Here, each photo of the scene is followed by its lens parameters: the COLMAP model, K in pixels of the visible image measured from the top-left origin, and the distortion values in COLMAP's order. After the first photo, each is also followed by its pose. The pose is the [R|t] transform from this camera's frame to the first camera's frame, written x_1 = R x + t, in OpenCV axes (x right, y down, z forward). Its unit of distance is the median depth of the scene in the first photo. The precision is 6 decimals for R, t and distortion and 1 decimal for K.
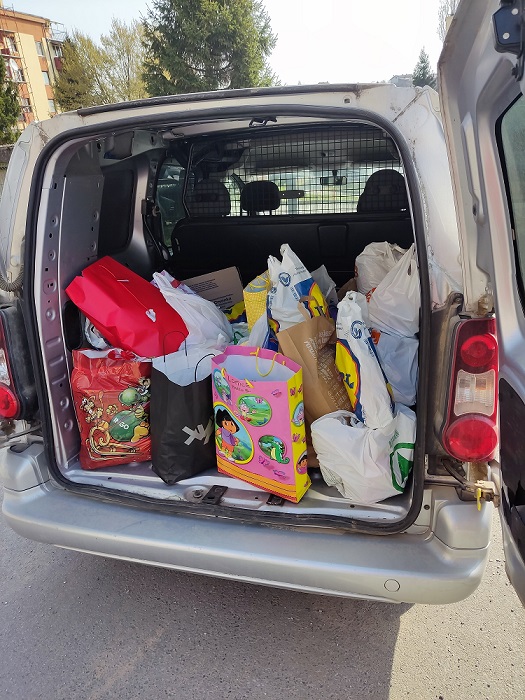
lens RADIAL K [[540.9, 0, 262.5], [0, 540.9, 350.0], [0, 0, 1]] dist [0.052383, -0.006778]
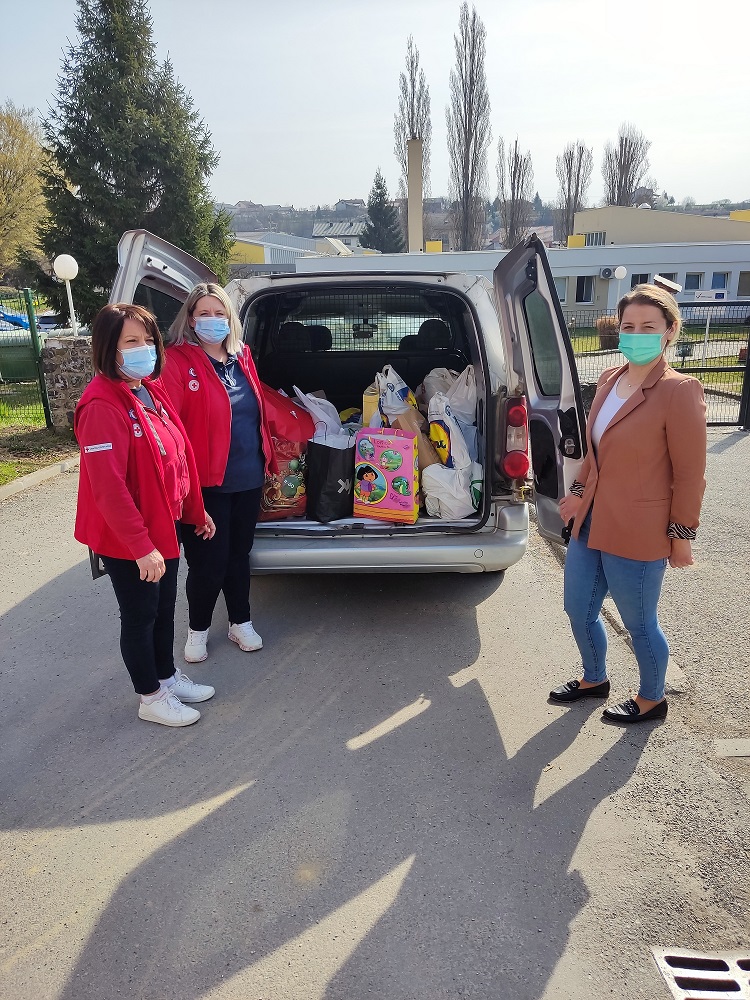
lens RADIAL K [[772.7, 0, 375.0], [0, 772.7, 500.0], [0, 0, 1]] dist [0.052383, -0.006778]
pose [[0.966836, -0.030783, 0.253538, -0.598784], [0.053314, 0.995165, -0.082483, 0.383755], [-0.249773, 0.093265, 0.963802, -1.114598]]
